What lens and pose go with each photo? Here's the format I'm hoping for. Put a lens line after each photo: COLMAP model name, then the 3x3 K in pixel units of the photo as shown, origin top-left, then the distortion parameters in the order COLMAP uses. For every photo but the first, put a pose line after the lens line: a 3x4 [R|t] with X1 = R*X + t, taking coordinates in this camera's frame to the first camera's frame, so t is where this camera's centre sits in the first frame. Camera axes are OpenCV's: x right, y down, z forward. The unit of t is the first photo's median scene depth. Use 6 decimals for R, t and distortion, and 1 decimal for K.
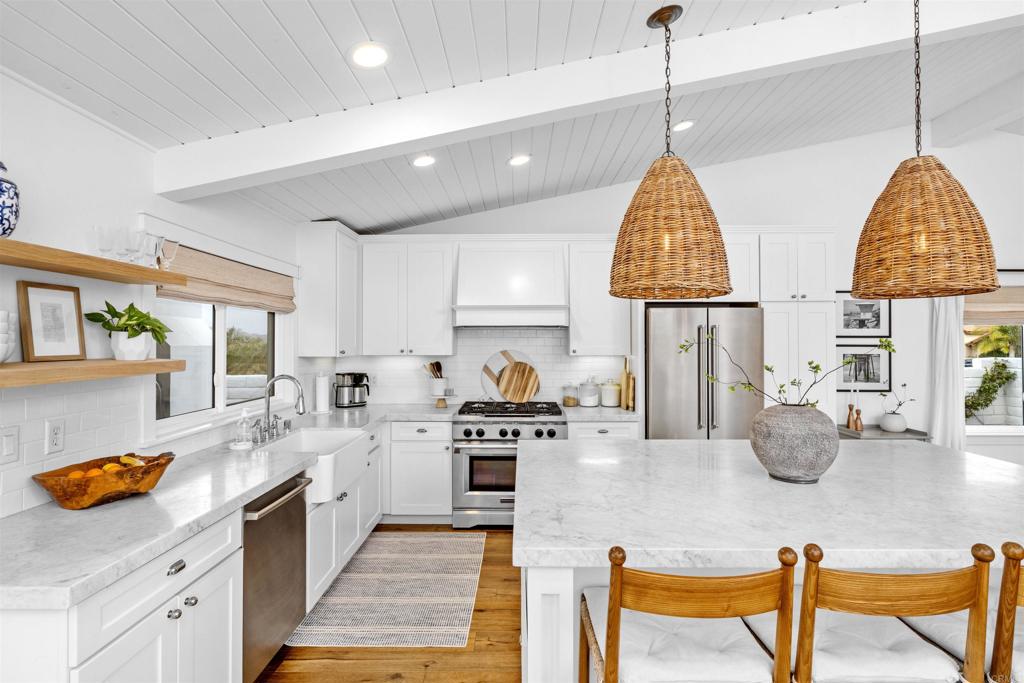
lens RADIAL K [[512.3, 0, 514.6], [0, 512.3, 342.4], [0, 0, 1]] dist [-0.019158, 0.000101]
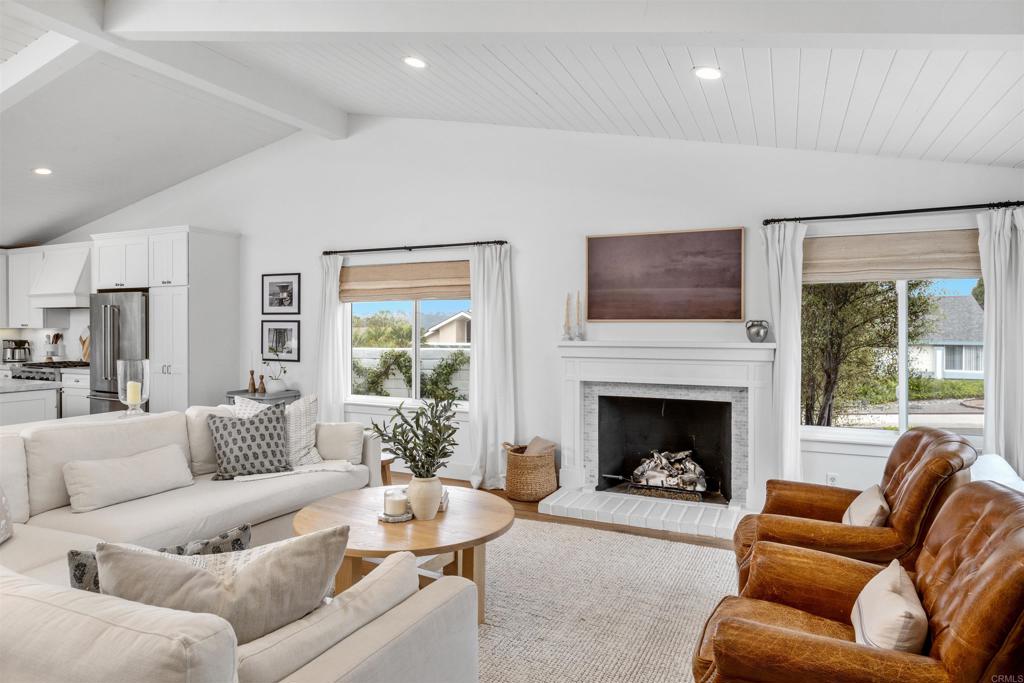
lens RADIAL K [[606.7, 0, 511.1], [0, 606.7, 338.3], [0, 0, 1]] dist [-0.000827, 0.000324]
pose [[0.909919, 0.008726, -0.414693, 1.768506], [-0.002709, 0.999882, 0.015096, 0.023371], [0.414776, -0.012613, 0.909836, -0.041349]]
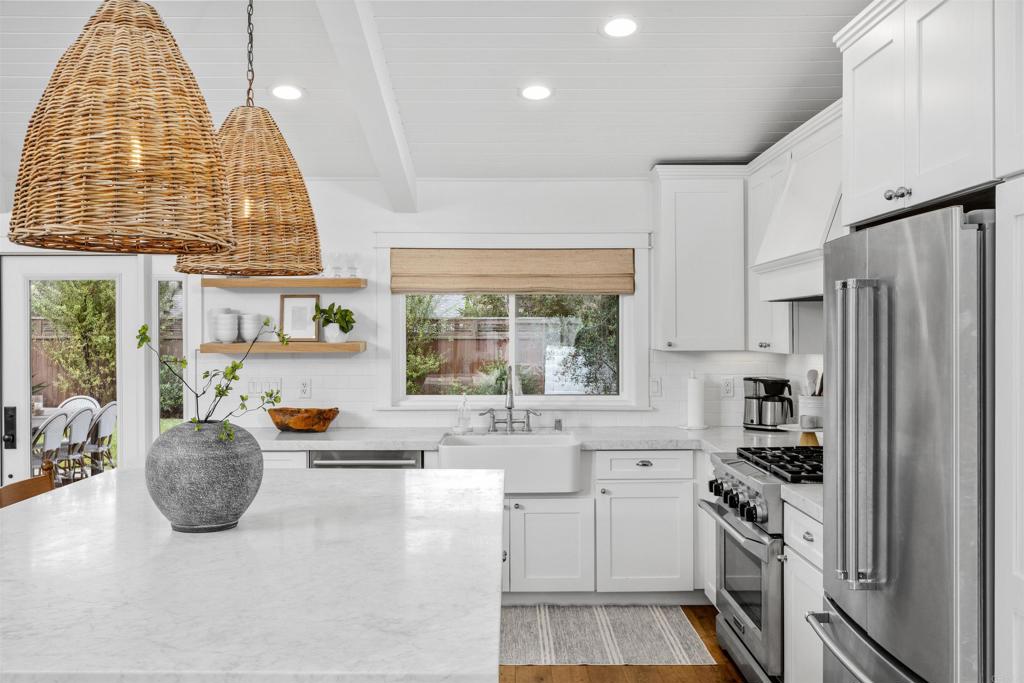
lens RADIAL K [[955.1, 0, 510.3], [0, 955.1, 339.9], [0, 0, 1]] dist [0.011811, 0.000000]
pose [[0.004504, 0.010846, -0.999931, 0.871637], [-0.001908, 0.999939, 0.010837, -0.001062], [0.999988, 0.001859, 0.004524, 0.660855]]
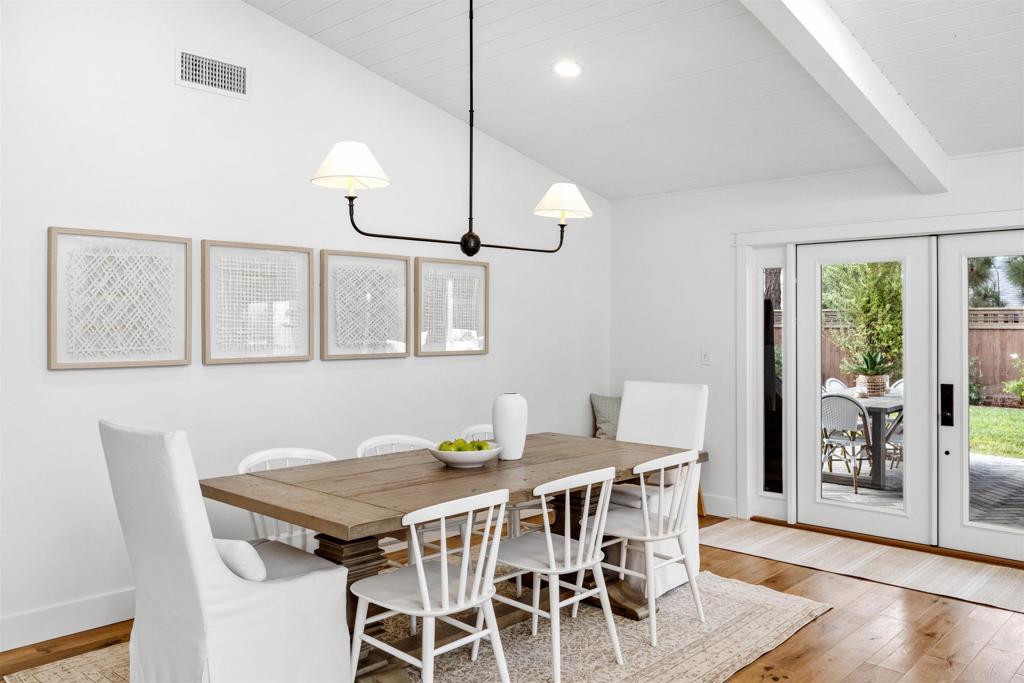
lens RADIAL K [[795.3, 0, 511.6], [0, 795.3, 337.1], [0, 0, 1]] dist [-0.000279, -0.000140]
pose [[-0.684739, 0.011486, -0.728698, 0.856749], [0.001165, 0.999892, 0.014666, 0.002674], [0.728788, 0.009193, -0.684678, 0.607391]]
